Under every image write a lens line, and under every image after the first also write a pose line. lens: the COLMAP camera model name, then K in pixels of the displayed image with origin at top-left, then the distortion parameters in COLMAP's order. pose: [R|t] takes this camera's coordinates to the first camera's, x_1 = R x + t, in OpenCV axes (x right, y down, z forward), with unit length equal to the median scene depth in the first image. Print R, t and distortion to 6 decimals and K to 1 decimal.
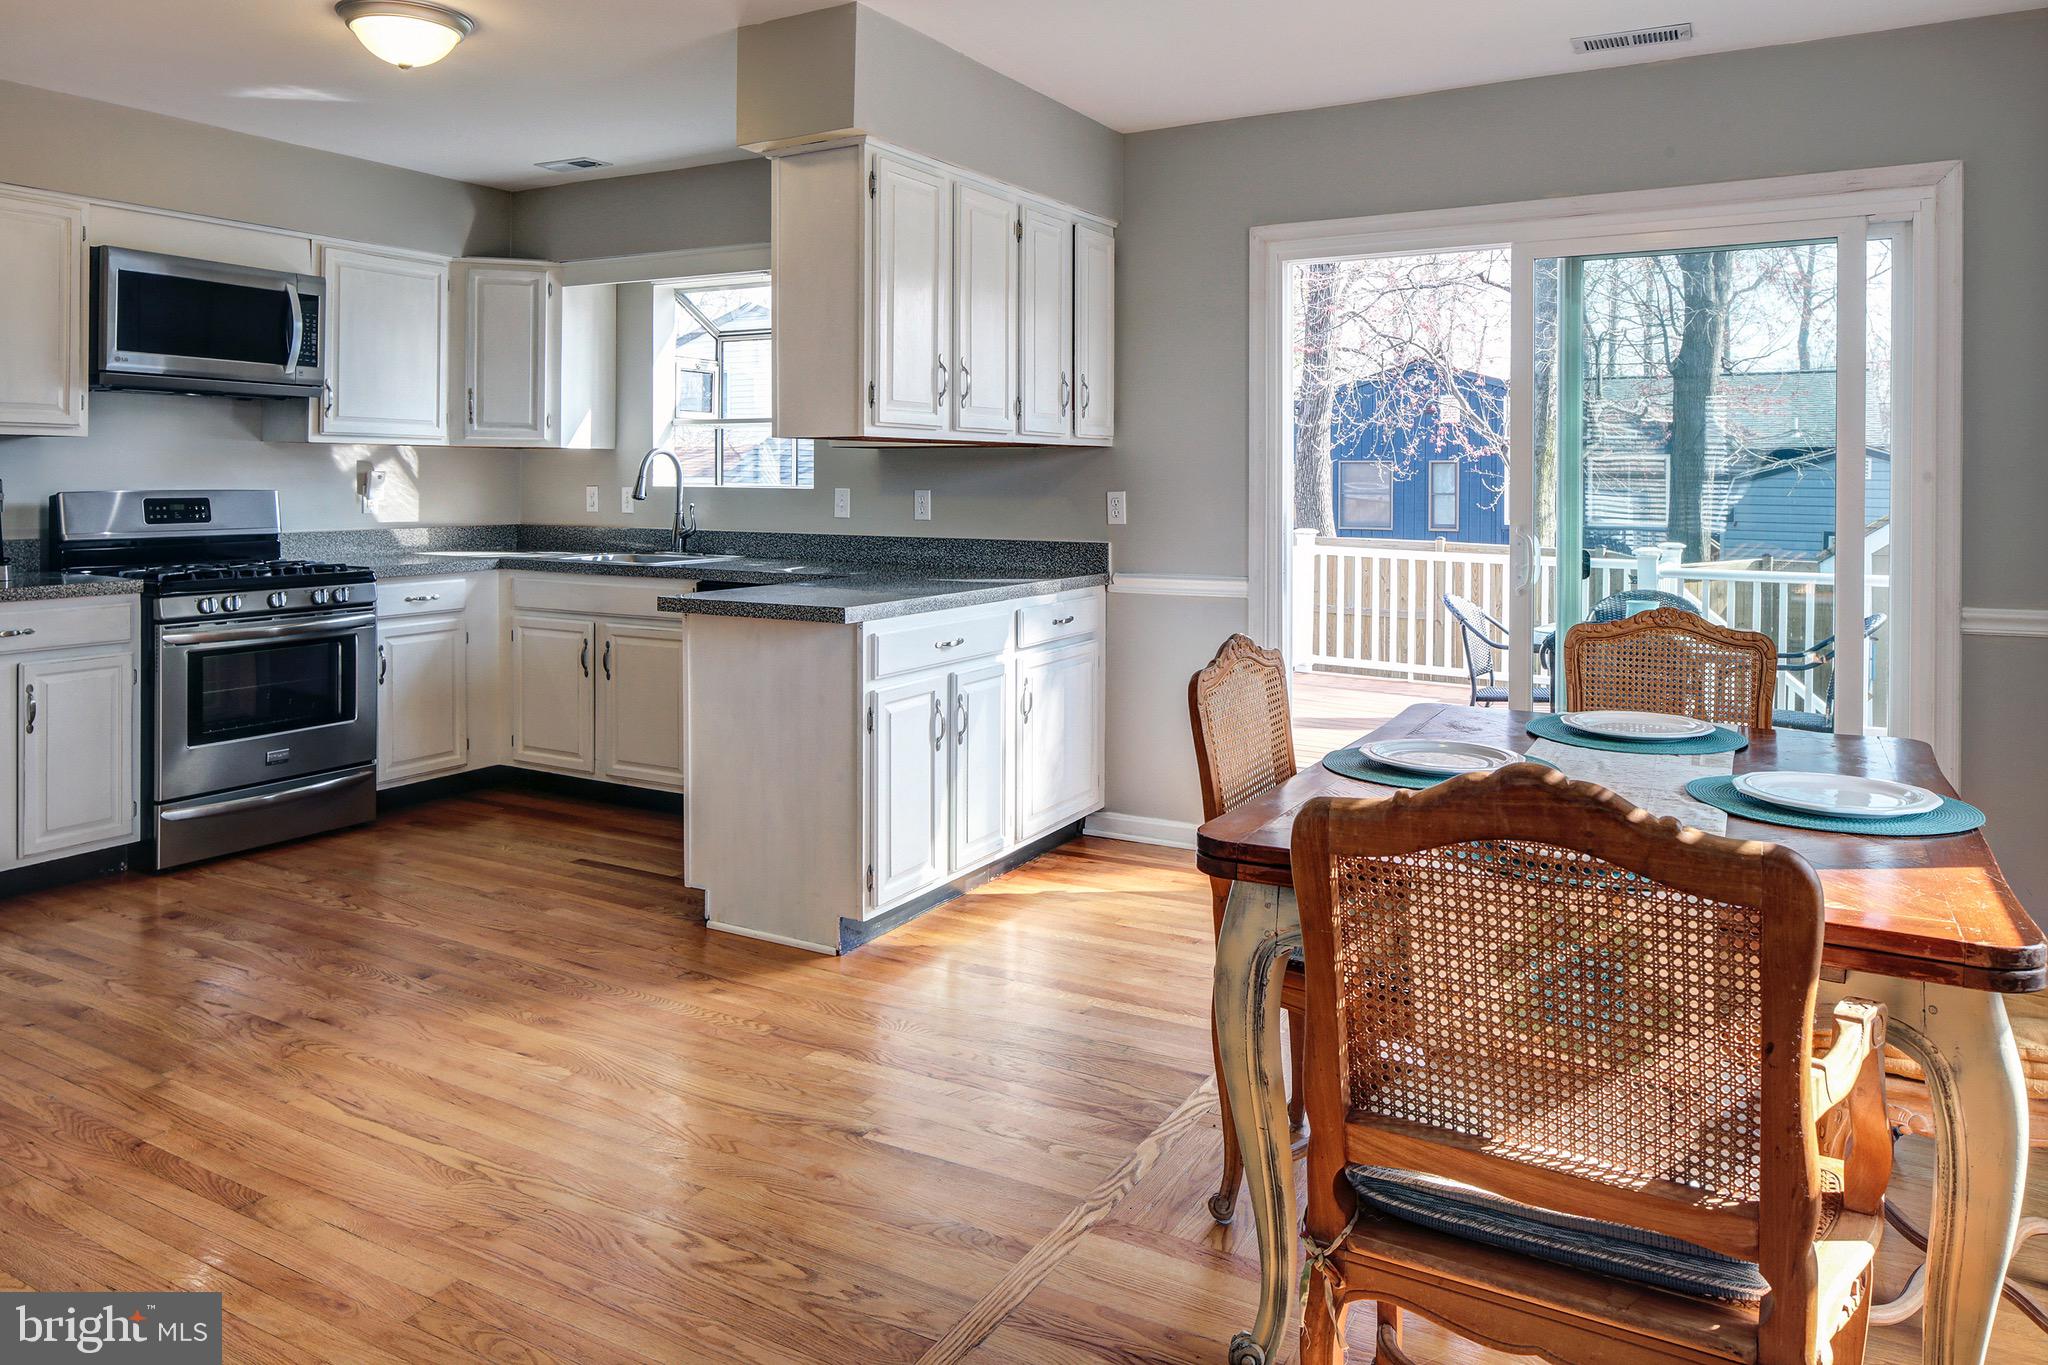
lens RADIAL K [[1386.9, 0, 1017.1], [0, 1386.9, 493.7], [0, 0, 1]] dist [-0.011885, 0.004799]
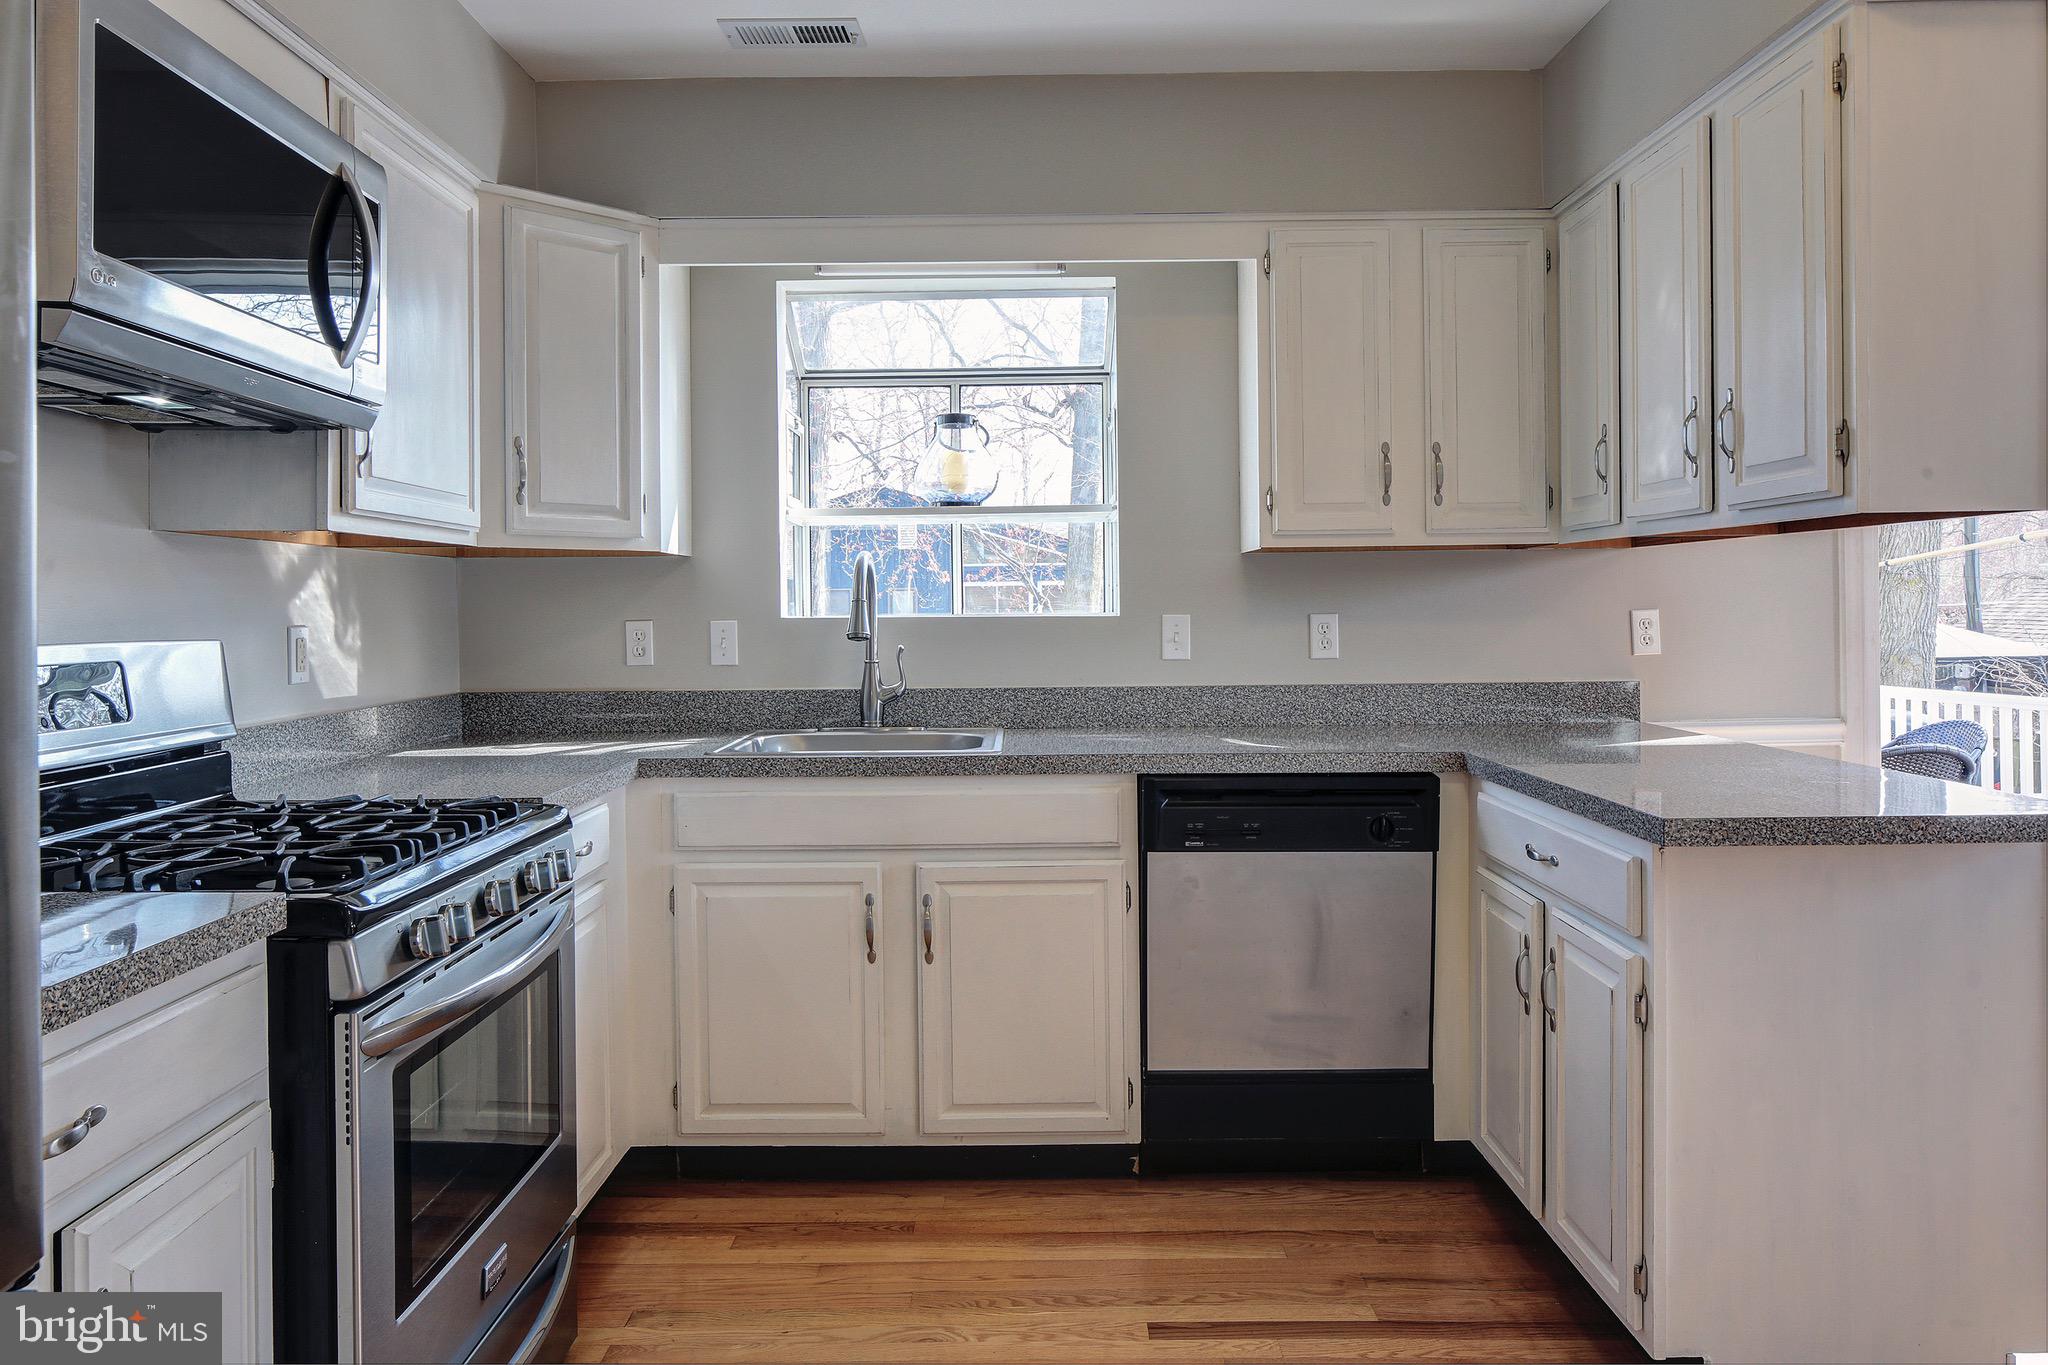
lens RADIAL K [[1386.9, 0, 966.1], [0, 1386.9, 621.6], [0, 0, 1]] dist [-0.011885, 0.004799]
pose [[0.873612, -0.019952, 0.486213, -0.591856], [0.021185, 0.999771, 0.002961, -0.004783], [-0.486161, 0.007714, 0.873835, 0.542662]]
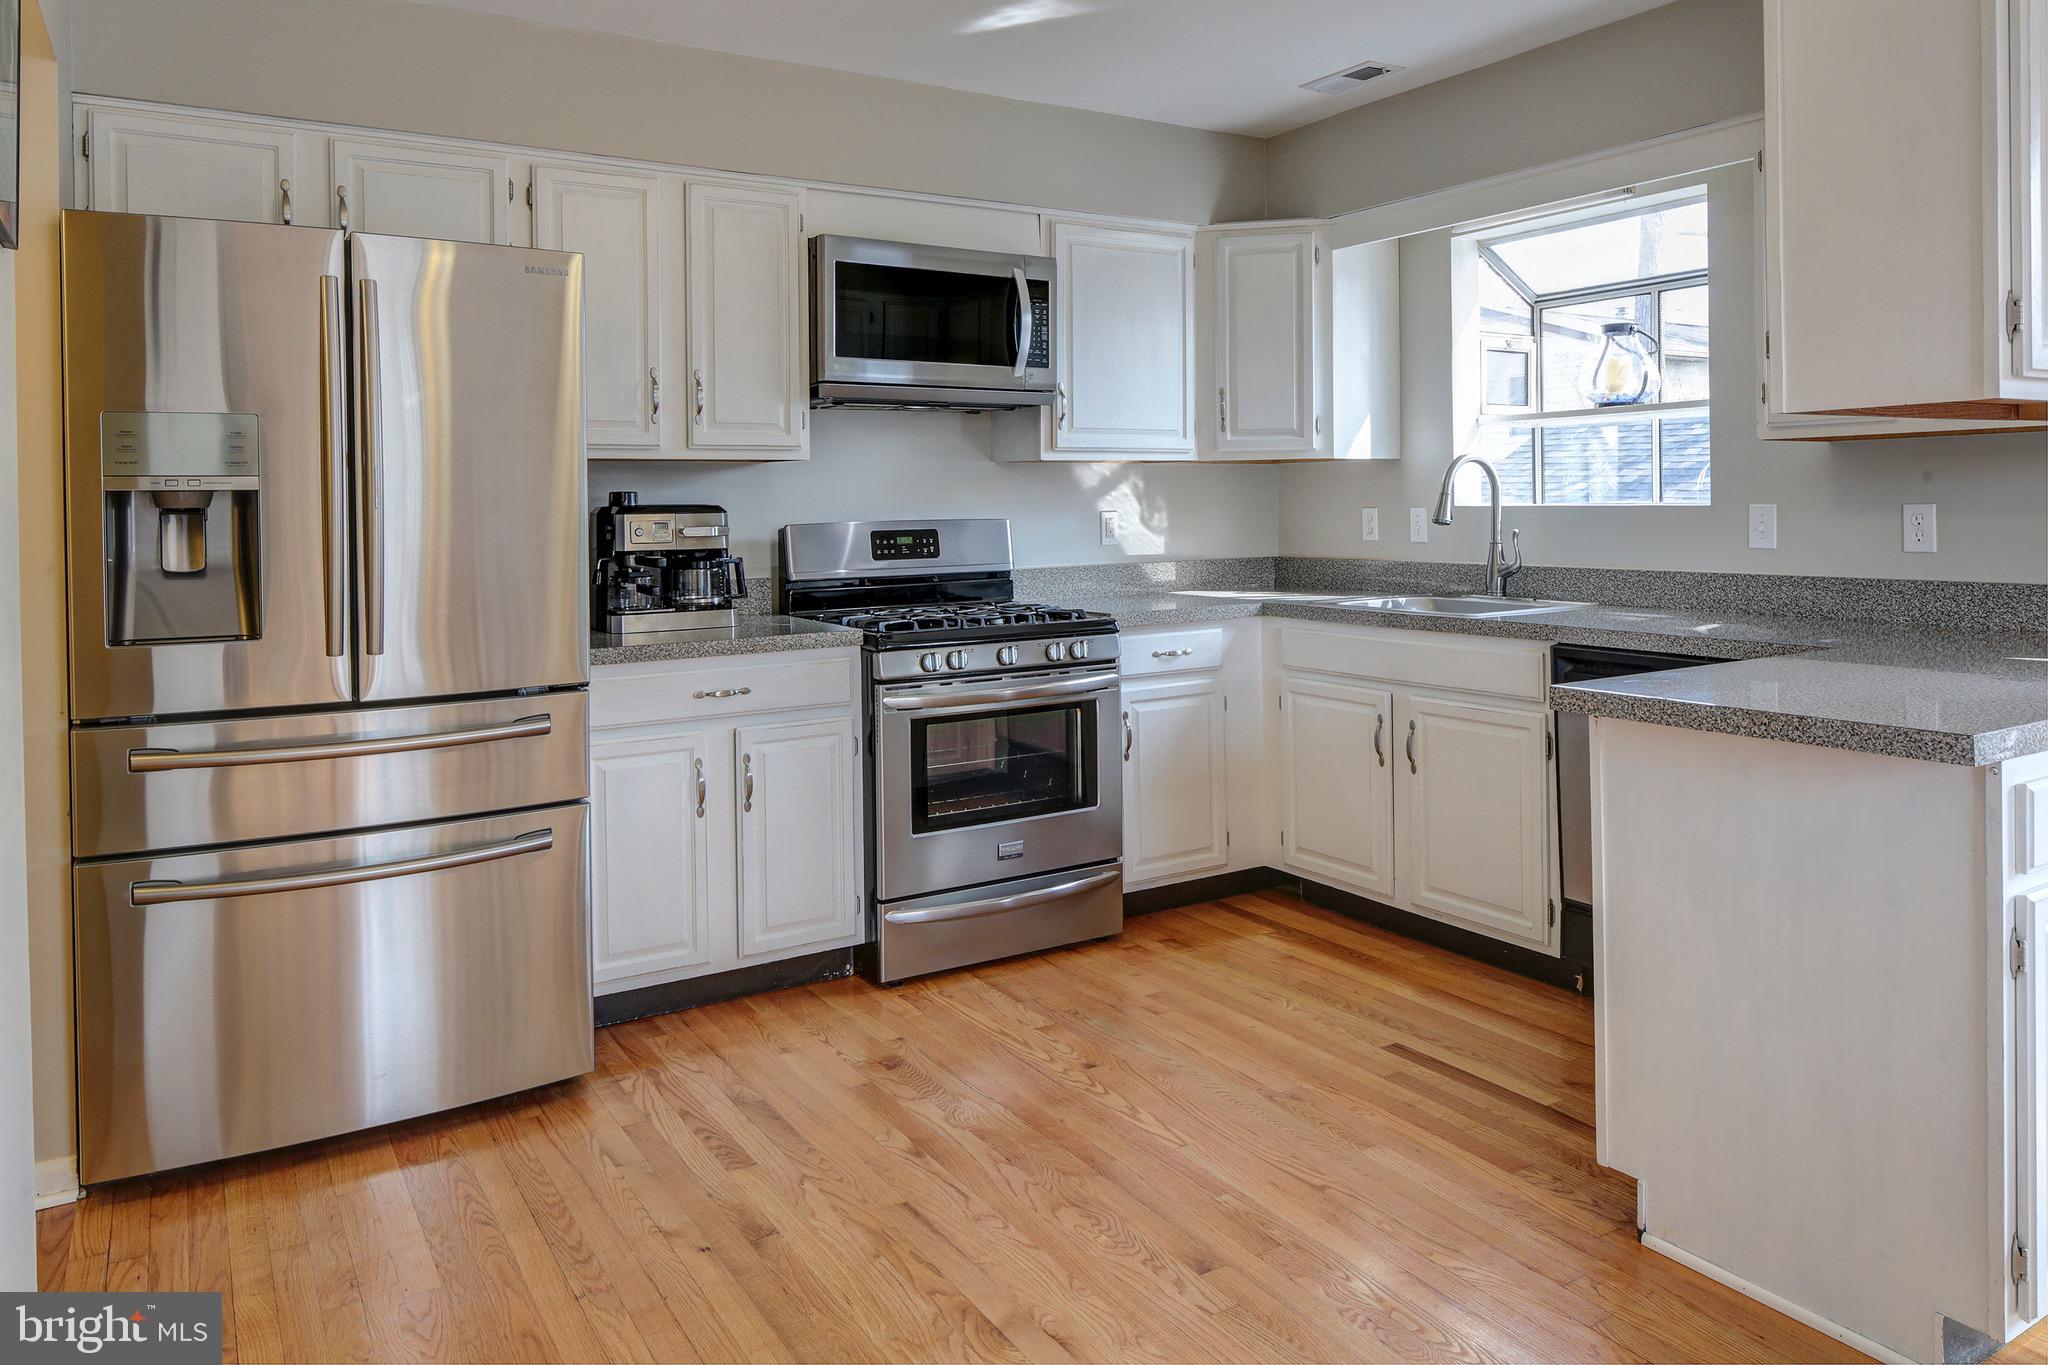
lens RADIAL K [[1386.9, 0, 1010.4], [0, 1386.9, 523.7], [0, 0, 1]] dist [-0.011885, 0.004799]
pose [[0.875769, -0.012811, -0.482560, -0.137871], [0.015308, 0.999882, 0.001237, -0.000768], [0.482487, -0.008471, 0.875862, 0.283310]]
